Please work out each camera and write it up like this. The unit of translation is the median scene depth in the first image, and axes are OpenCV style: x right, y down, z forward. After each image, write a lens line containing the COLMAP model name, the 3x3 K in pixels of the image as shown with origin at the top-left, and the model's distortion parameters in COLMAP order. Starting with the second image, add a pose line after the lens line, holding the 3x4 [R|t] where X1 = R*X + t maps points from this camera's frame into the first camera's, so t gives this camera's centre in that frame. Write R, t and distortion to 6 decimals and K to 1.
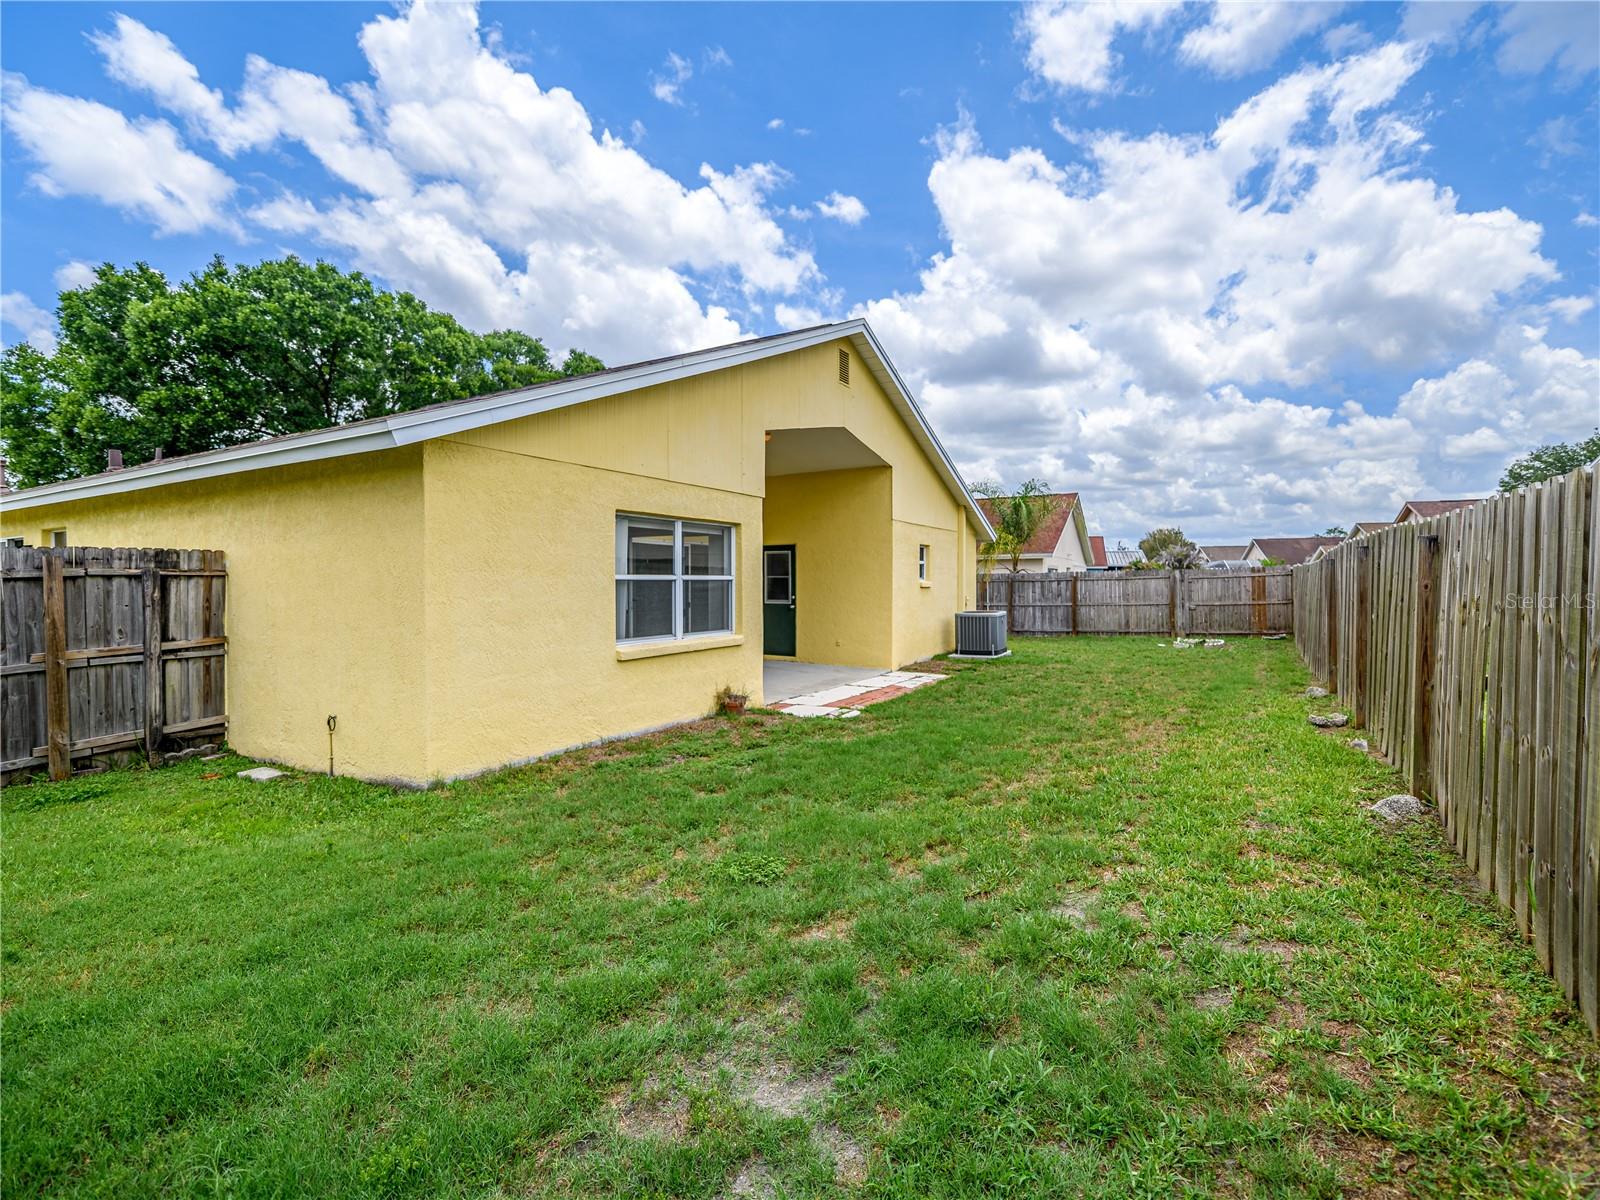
lens RADIAL K [[663.8, 0, 800.0], [0, 663.8, 600.0], [0, 0, 1]] dist [-0.001283, -0.000037]
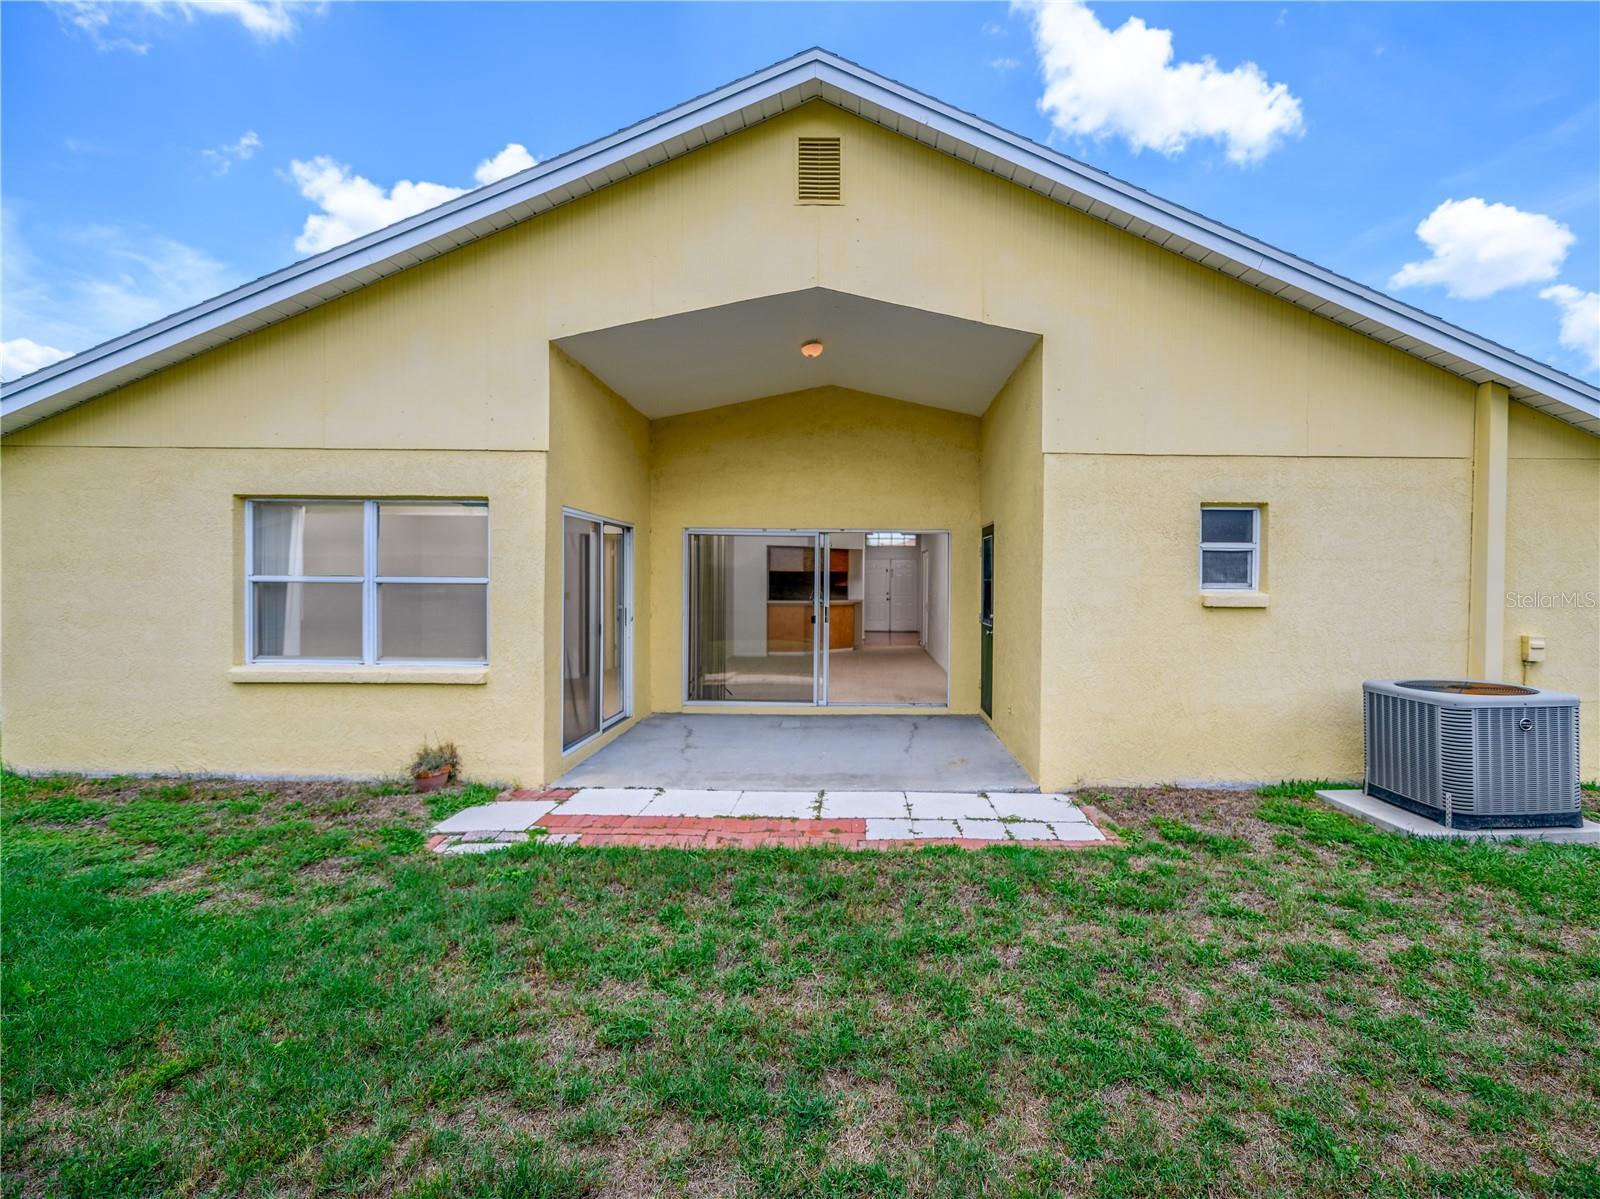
lens RADIAL K [[663.8, 0, 800.0], [0, 663.8, 599.5], [0, 0, 1]] dist [-0.001283, -0.000037]
pose [[0.544875, 0.014240, -0.838396, 0.616699], [-0.032449, 0.999465, -0.004114, -0.021992], [0.837889, 0.029447, 0.545046, 0.900376]]
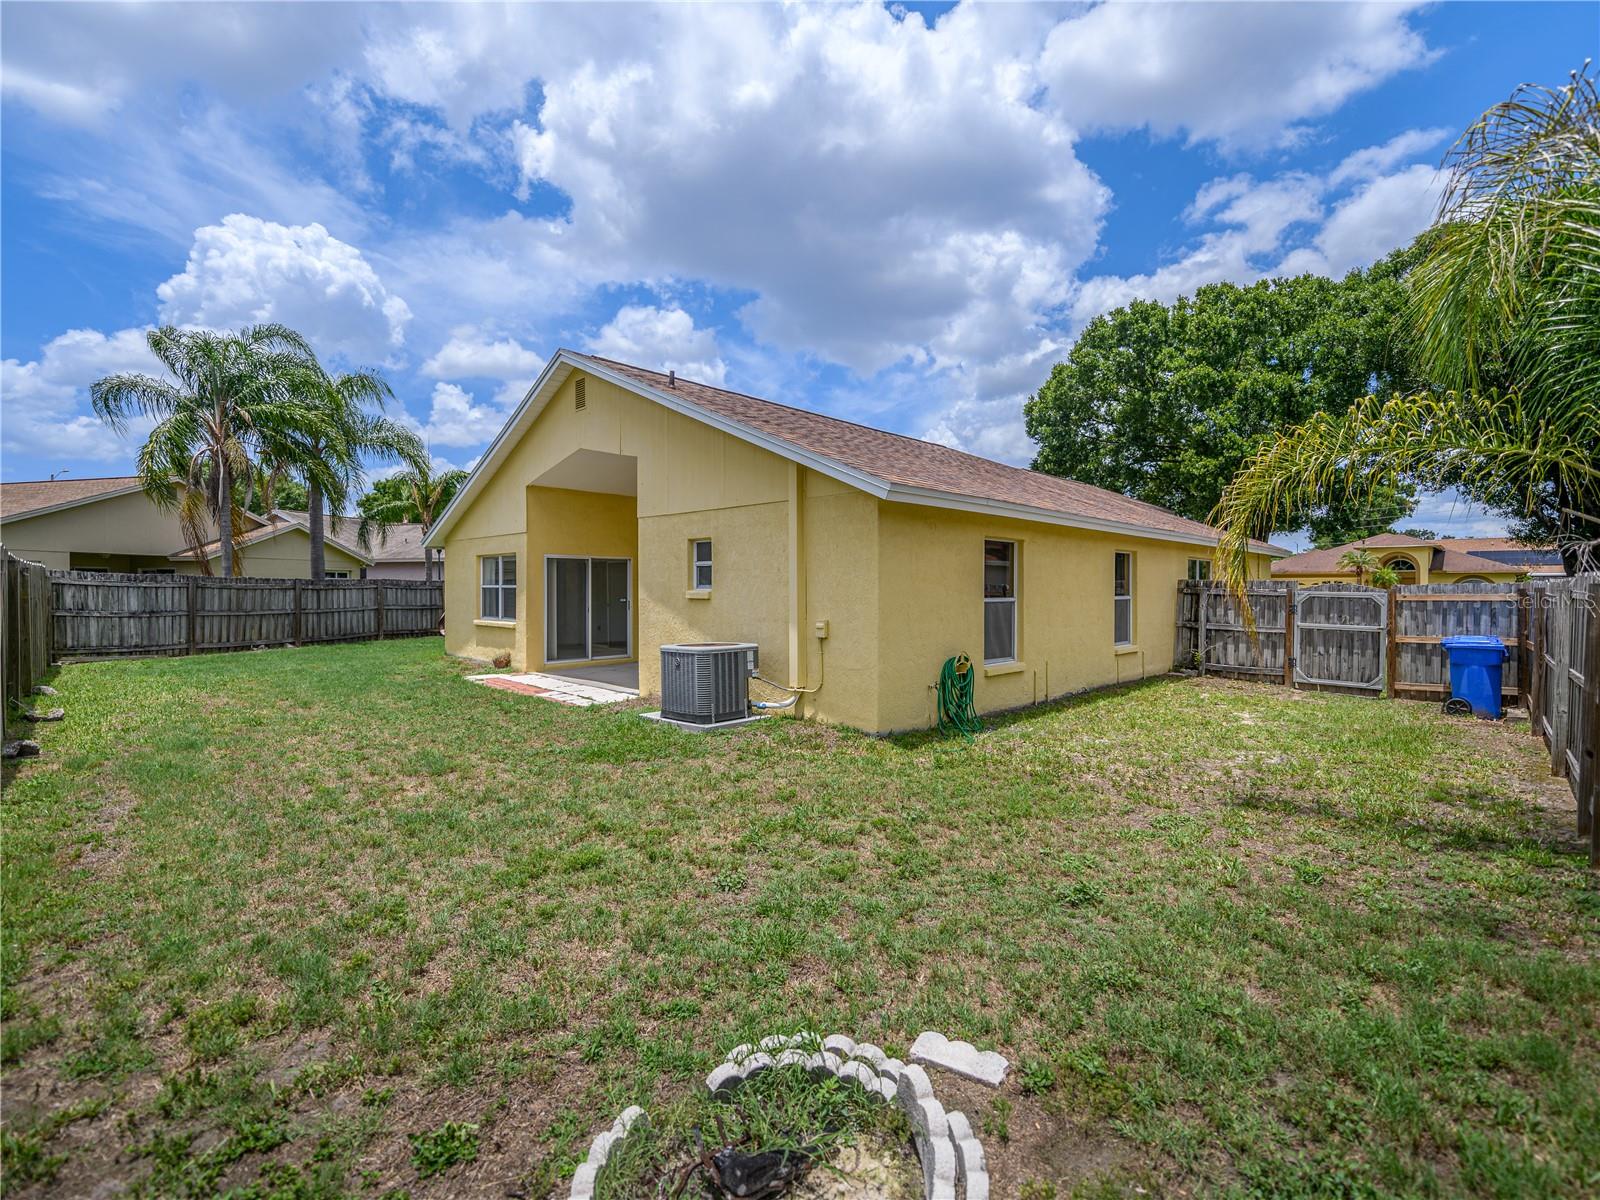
lens RADIAL K [[663.8, 0, 800.0], [0, 663.8, 600.0], [0, 0, 1]] dist [-0.001283, -0.000037]
pose [[-0.177107, 0.007906, -0.984160, 1.370815], [-0.037831, 0.999174, 0.014834, -0.052401], [0.983464, 0.039859, -0.176661, 1.971236]]
